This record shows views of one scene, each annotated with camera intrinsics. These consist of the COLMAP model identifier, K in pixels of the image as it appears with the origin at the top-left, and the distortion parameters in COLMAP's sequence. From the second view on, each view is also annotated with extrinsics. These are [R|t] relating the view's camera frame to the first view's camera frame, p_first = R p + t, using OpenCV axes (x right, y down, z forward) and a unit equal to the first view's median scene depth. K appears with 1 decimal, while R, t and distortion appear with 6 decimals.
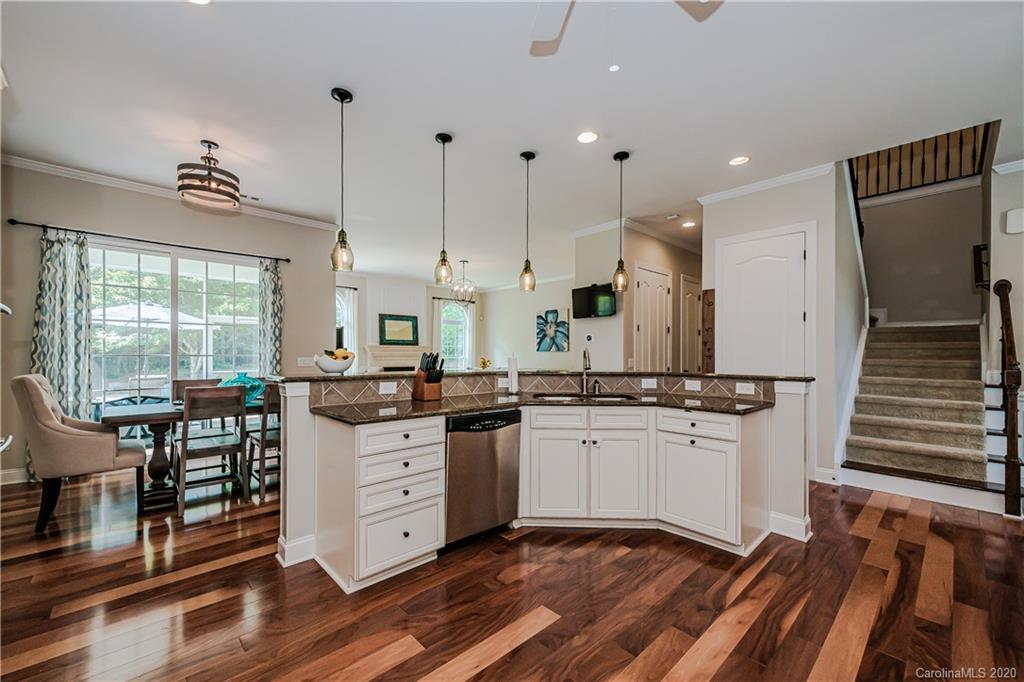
lens RADIAL K [[410.1, 0, 523.9], [0, 410.1, 354.8], [0, 0, 1]] dist [0.001437, 0.000143]
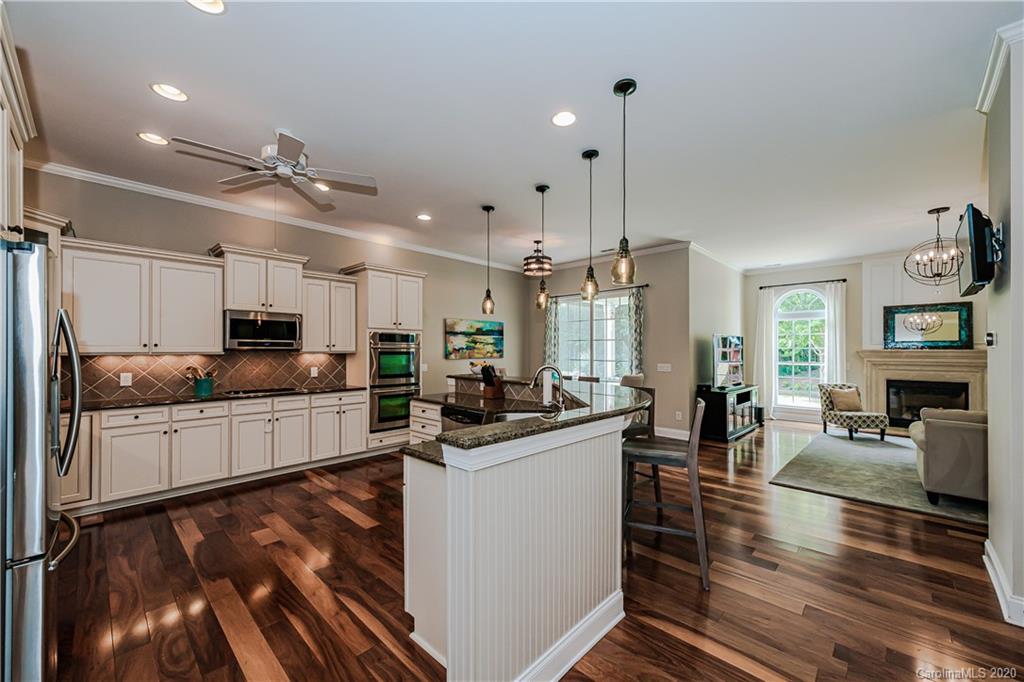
lens RADIAL K [[410.1, 0, 523.9], [0, 410.1, 354.8], [0, 0, 1]] dist [0.001437, 0.000143]
pose [[0.049338, 0.005761, -0.998766, 1.134764], [-0.003906, 0.999977, 0.005575, -0.046116], [0.998775, 0.003626, 0.049359, 0.997727]]
